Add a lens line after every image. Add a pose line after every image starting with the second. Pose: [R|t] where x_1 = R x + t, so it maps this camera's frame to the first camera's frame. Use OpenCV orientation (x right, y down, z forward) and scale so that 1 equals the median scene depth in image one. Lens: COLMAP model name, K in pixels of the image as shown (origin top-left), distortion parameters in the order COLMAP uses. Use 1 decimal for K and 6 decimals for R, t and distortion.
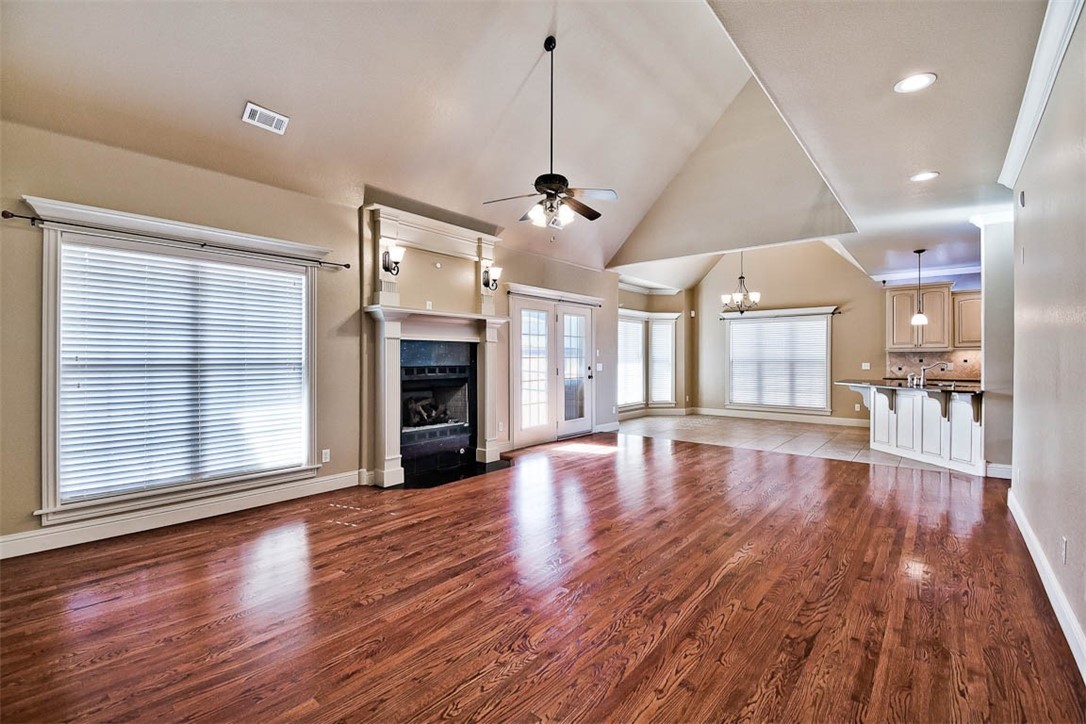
lens RADIAL K [[472.1, 0, 544.0], [0, 472.1, 358.6], [0, 0, 1]] dist [-0.001099, -0.000247]
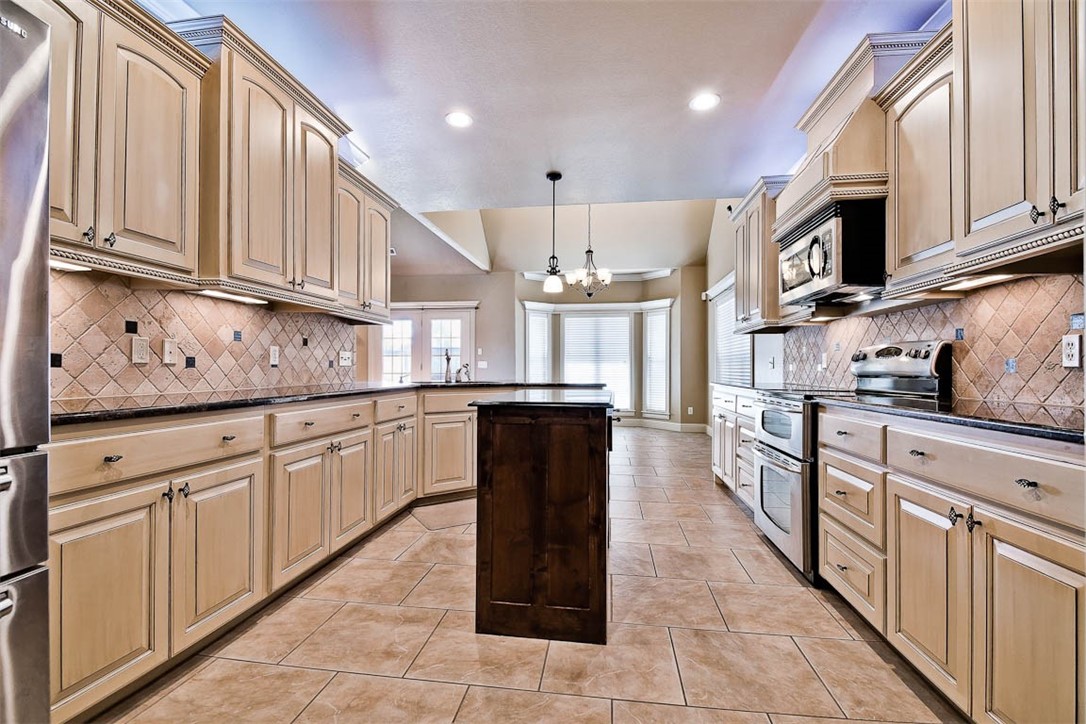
lens RADIAL K [[472.1, 0, 543.2], [0, 472.1, 363.0], [0, 0, 1]] dist [-0.001099, -0.000247]
pose [[0.539111, -0.003448, -0.842228, 0.832918], [-0.006803, 0.999941, -0.008448, 0.017179], [0.842208, 0.010284, 0.539055, 0.411576]]
